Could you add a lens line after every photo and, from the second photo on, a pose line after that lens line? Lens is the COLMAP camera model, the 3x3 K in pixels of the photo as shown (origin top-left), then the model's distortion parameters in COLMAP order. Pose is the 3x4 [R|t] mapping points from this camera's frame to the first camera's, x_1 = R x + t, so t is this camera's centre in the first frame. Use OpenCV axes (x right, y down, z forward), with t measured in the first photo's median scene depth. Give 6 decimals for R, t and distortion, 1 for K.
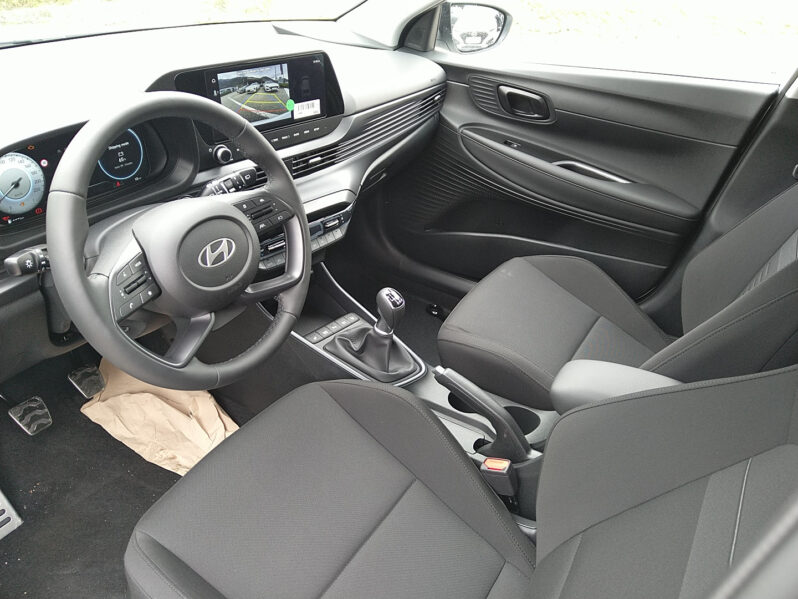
lens RADIAL K [[627.8, 0, 396.6], [0, 627.8, 297.6], [0, 0, 1]] dist [0.032308, -0.001187]
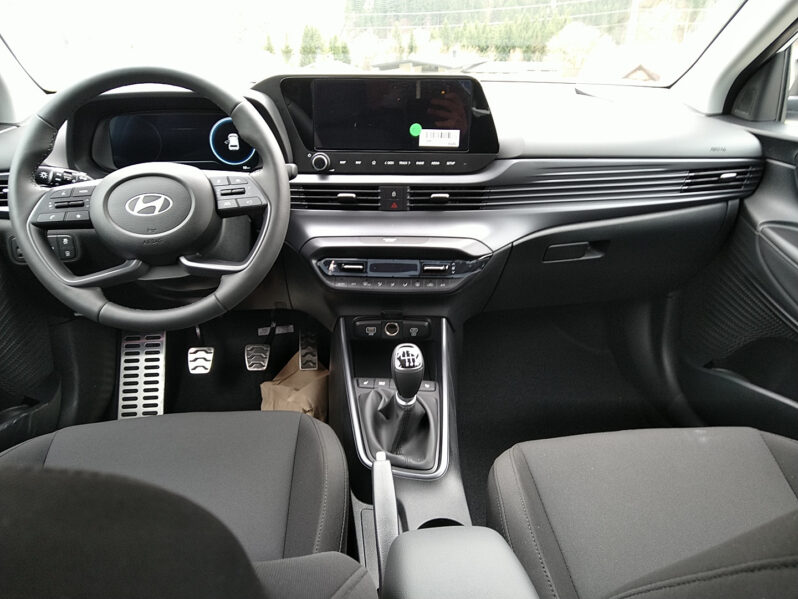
lens RADIAL K [[627.8, 0, 398.6], [0, 627.8, 302.3], [0, 0, 1]] dist [0.032308, -0.001187]
pose [[0.601183, 0.239454, -0.762392, 0.541694], [-0.388611, 0.921243, -0.017092, -0.042462], [0.698256, 0.306549, 0.646890, 0.428895]]
